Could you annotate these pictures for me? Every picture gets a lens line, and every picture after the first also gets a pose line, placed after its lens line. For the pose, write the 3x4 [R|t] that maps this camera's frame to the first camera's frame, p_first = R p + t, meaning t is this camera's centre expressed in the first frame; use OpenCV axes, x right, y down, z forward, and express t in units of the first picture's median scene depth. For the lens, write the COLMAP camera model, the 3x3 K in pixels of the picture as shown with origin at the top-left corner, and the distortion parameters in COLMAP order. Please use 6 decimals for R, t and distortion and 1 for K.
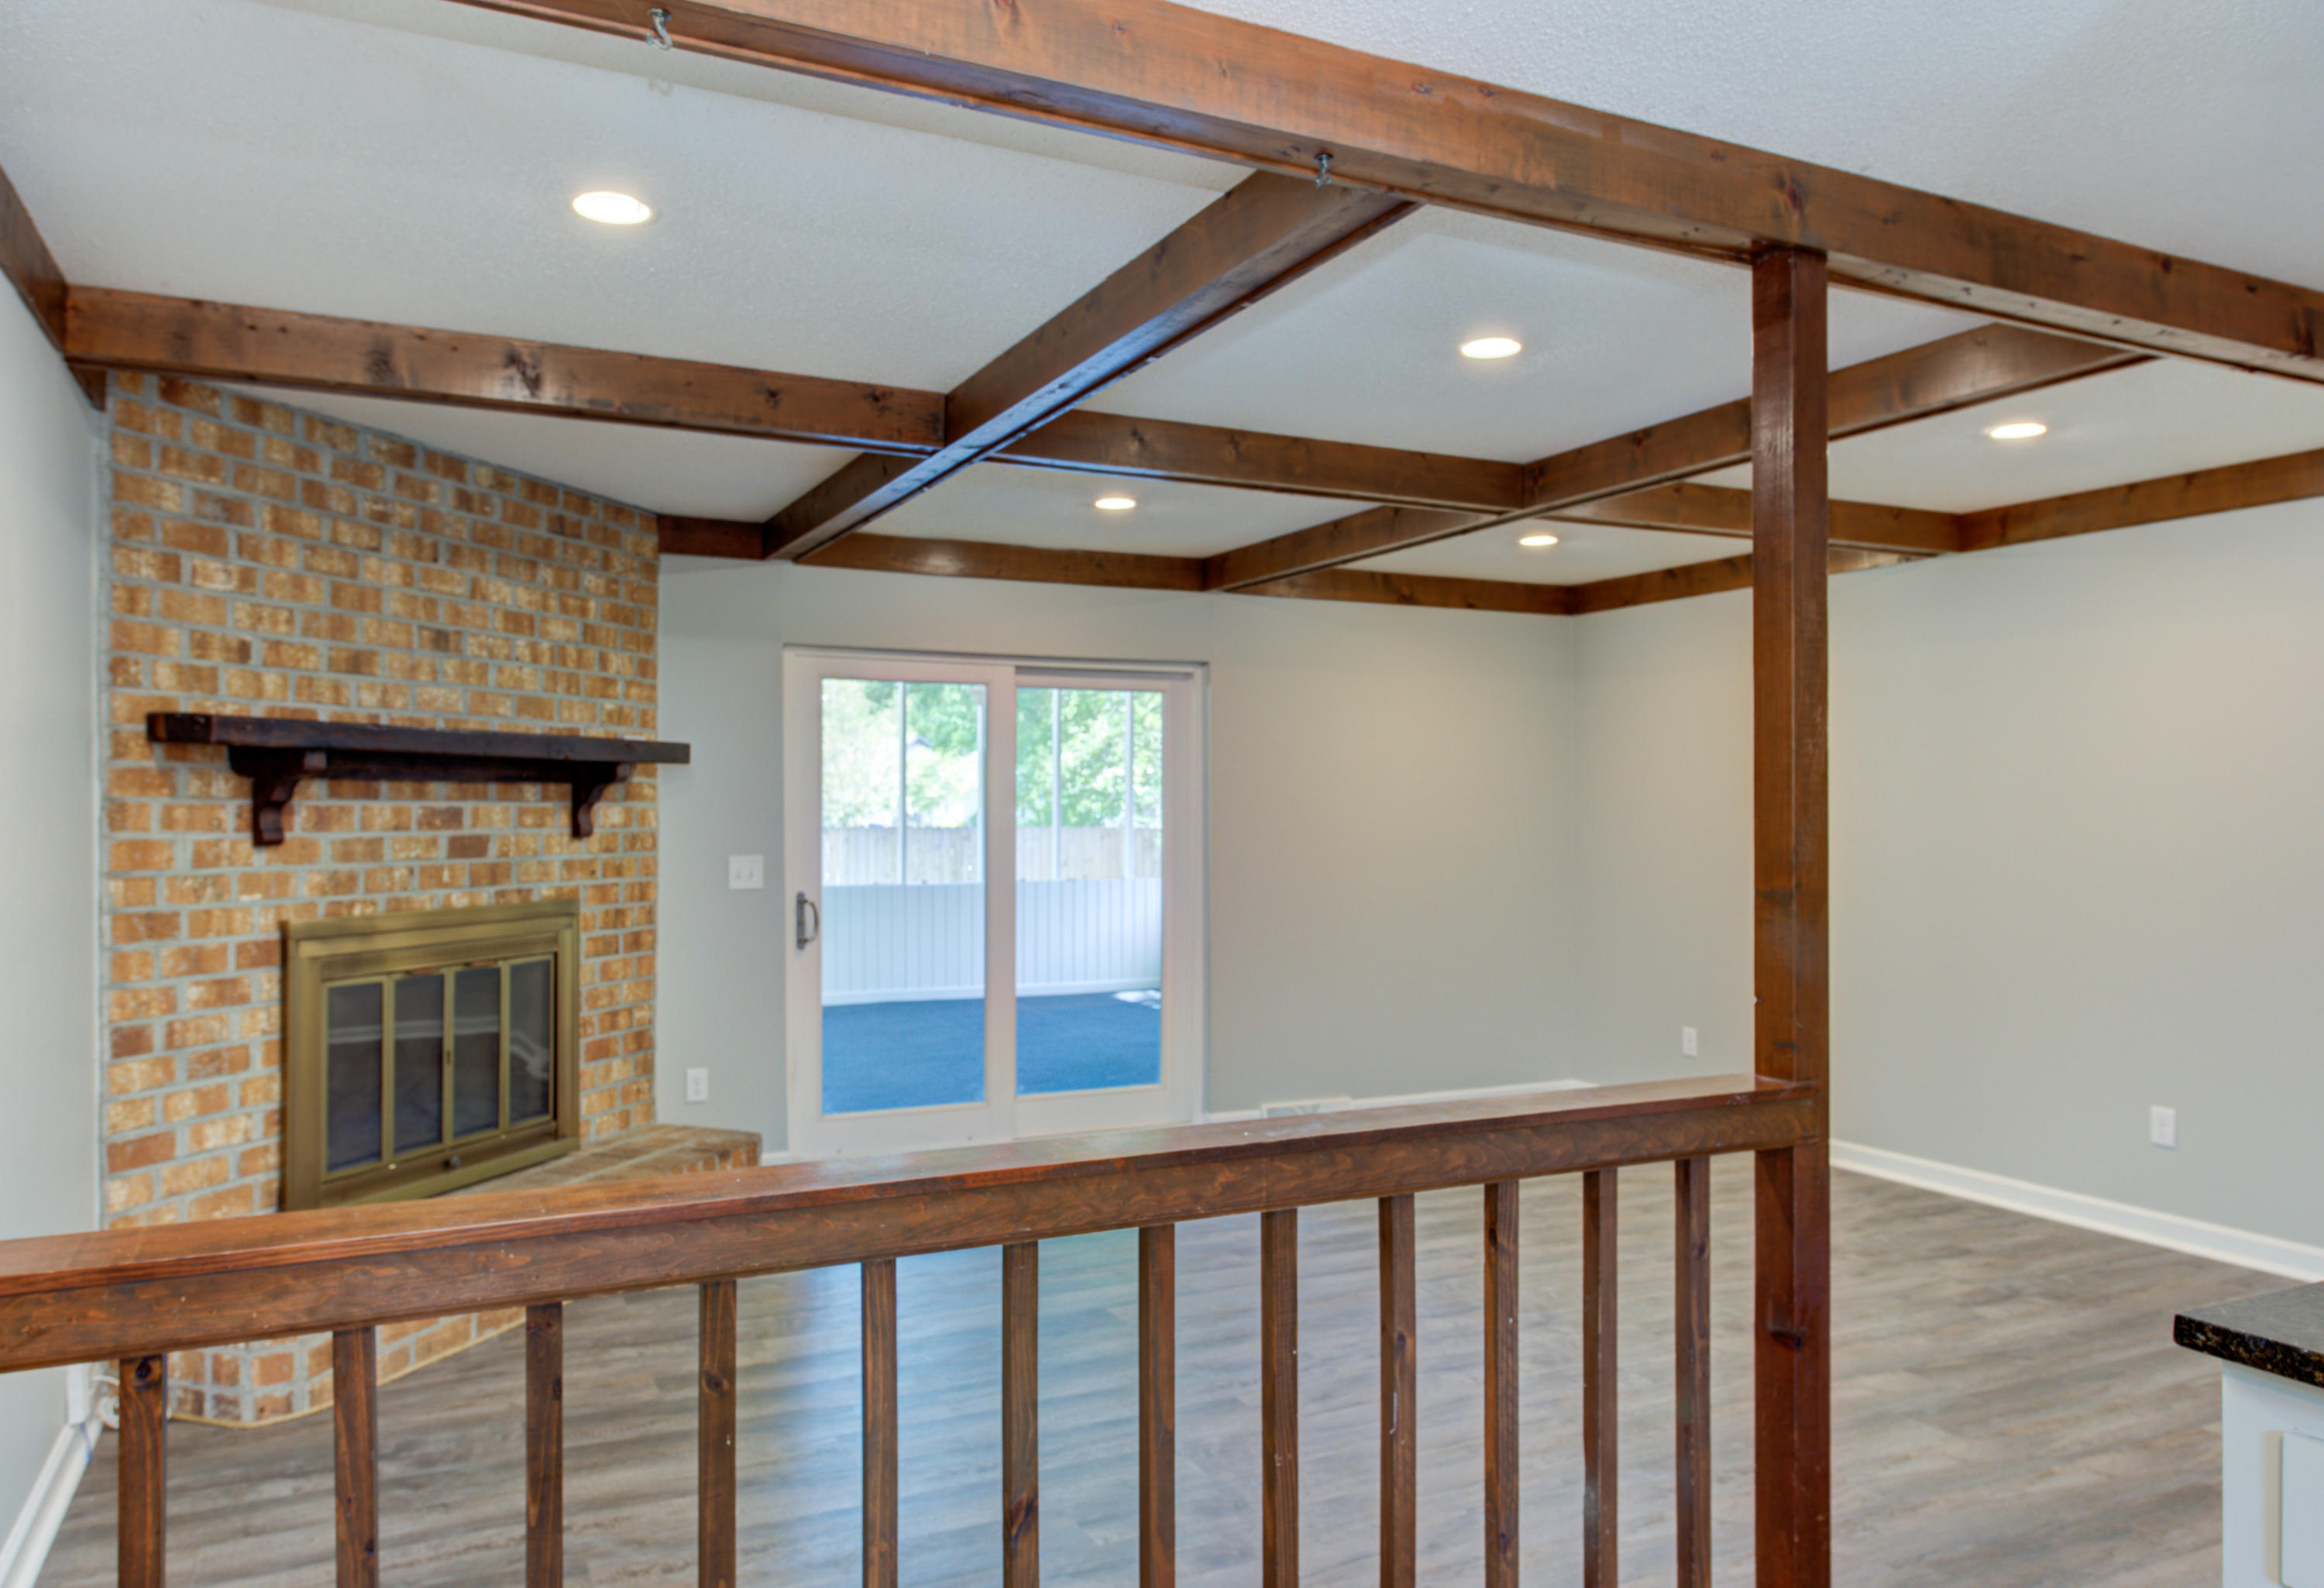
lens RADIAL K [[1611.8, 0, 1063.9], [0, 1611.8, 802.5], [0, 0, 1]] dist [-0.002421, -0.002192]
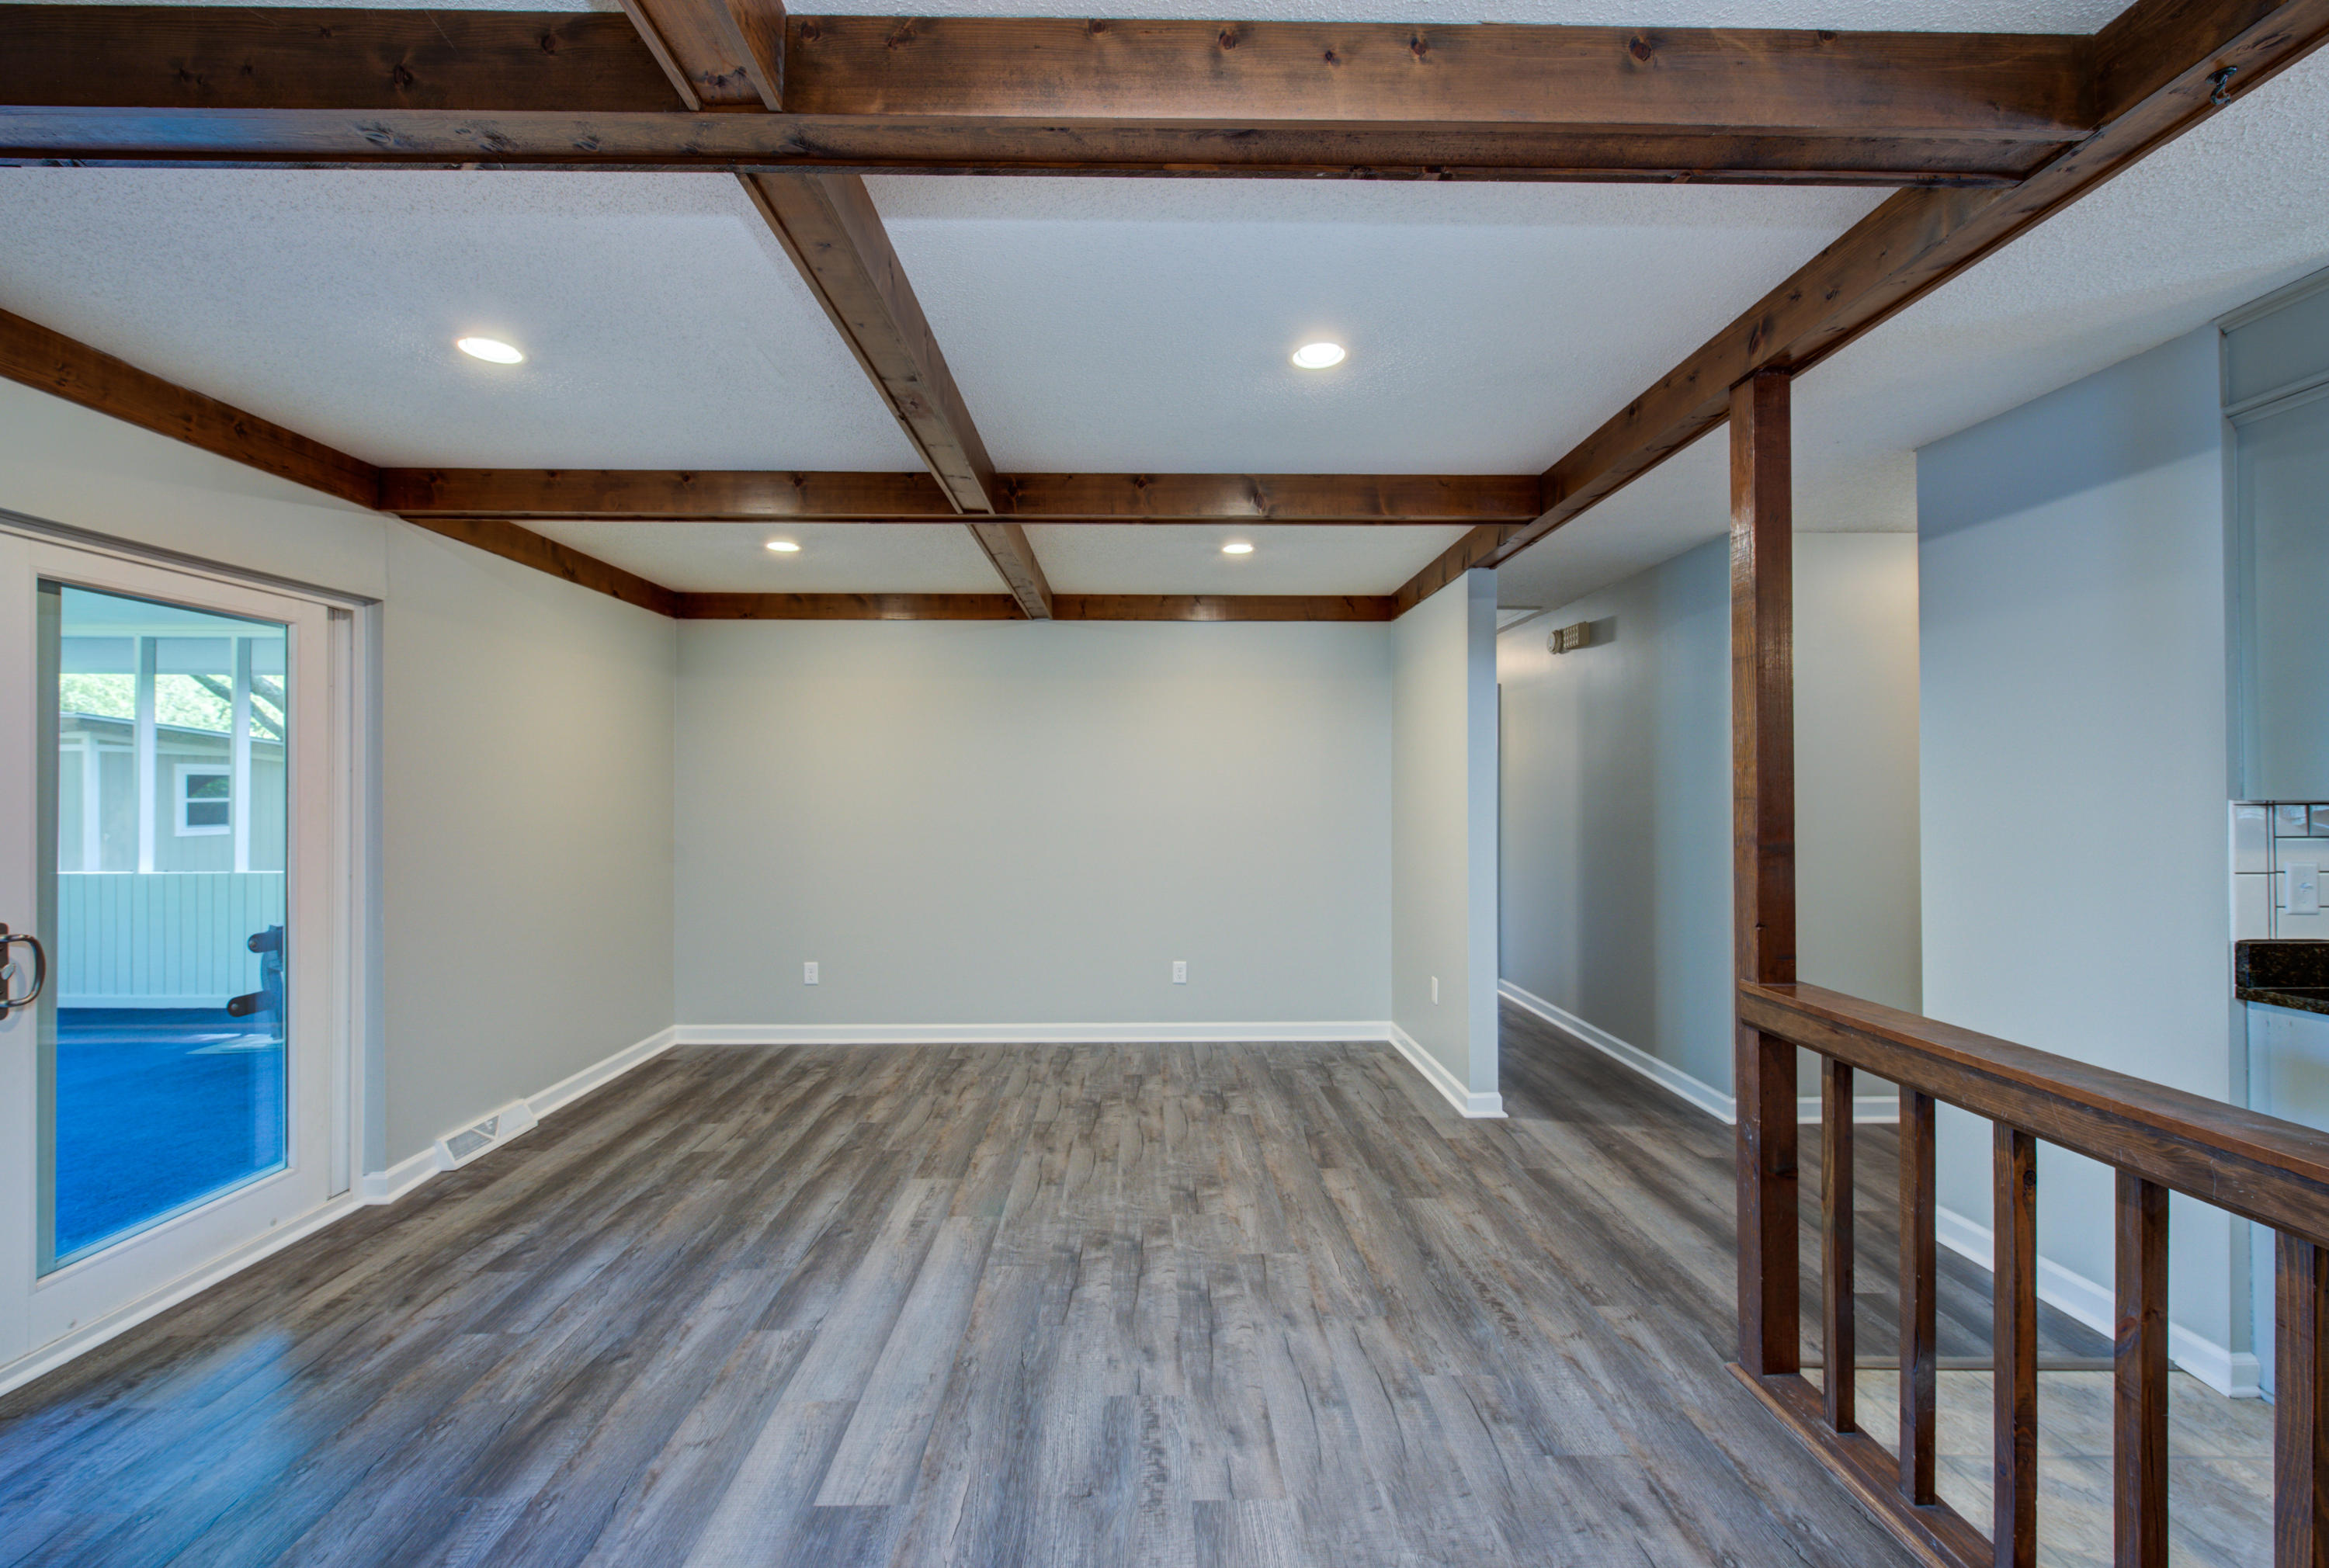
lens RADIAL K [[961.4, 0, 1164.5], [0, 961.4, 784.0], [0, 0, 1]] dist [0.000013, -0.000077]
pose [[0.398123, 0.001431, 0.917331, -0.274829], [-0.001042, 0.999999, -0.001108, 0.002867], [-0.917332, -0.000515, 0.398124, 0.674345]]
